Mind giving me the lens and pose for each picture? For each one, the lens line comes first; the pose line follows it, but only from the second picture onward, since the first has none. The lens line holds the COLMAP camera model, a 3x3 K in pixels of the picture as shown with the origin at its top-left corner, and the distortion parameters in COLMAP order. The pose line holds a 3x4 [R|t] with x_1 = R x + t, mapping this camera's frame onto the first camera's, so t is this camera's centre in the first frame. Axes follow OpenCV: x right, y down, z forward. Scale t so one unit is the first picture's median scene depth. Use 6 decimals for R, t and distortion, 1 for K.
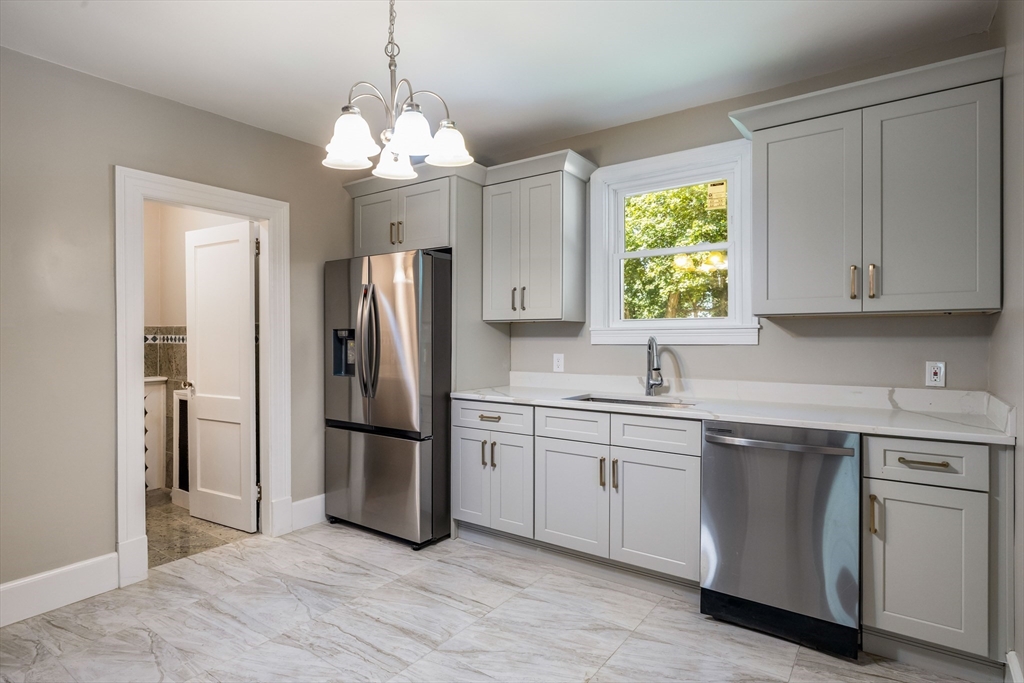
lens RADIAL K [[526.2, 0, 512.9], [0, 526.2, 341.0], [0, 0, 1]] dist [-0.006938, 0.002505]
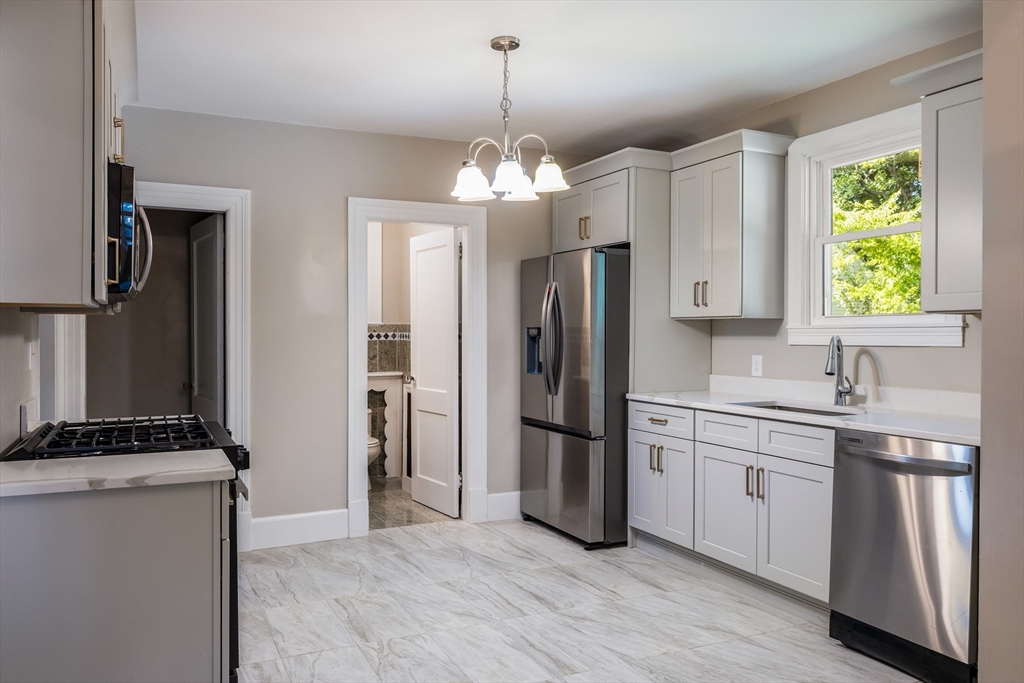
lens RADIAL K [[760.4, 0, 513.1], [0, 760.4, 335.1], [0, 0, 1]] dist [-0.003019, 0.001217]
pose [[0.876713, 0.003122, -0.481004, 0.411300], [-0.004913, 0.999985, -0.002464, -0.004933], [0.480989, 0.004524, 0.876715, -0.354684]]
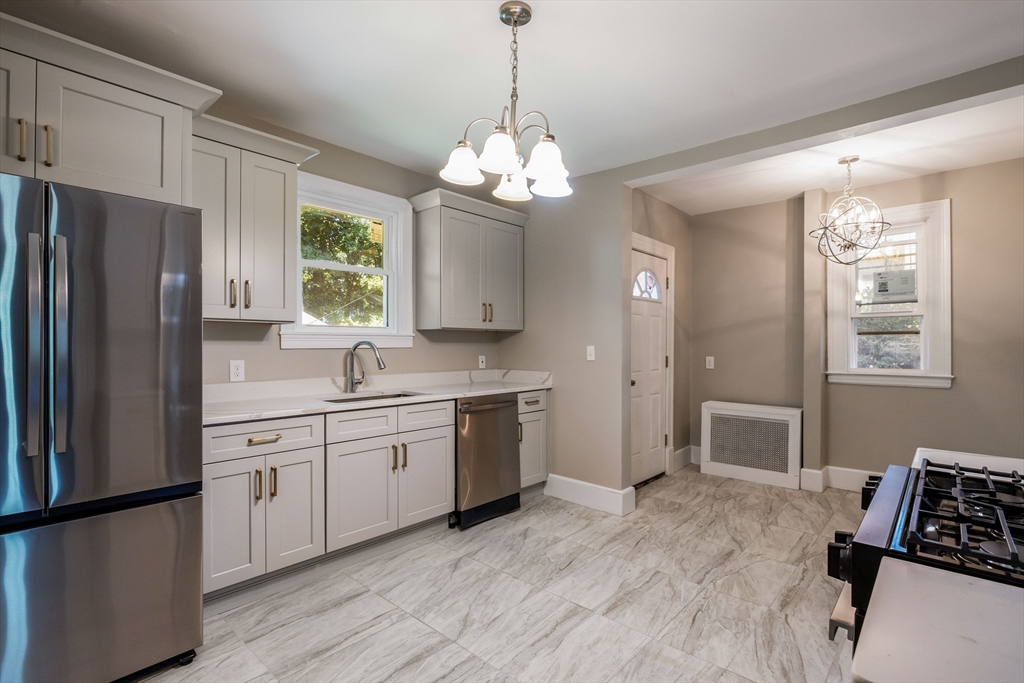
lens RADIAL K [[487.1, 0, 513.6], [0, 487.1, 344.9], [0, 0, 1]] dist [-0.005001, 0.000249]
pose [[0.113867, -0.002354, 0.993493, -0.796285], [0.000145, 0.999997, 0.002353, -0.002990], [-0.993496, -0.000124, 0.113867, 0.562613]]
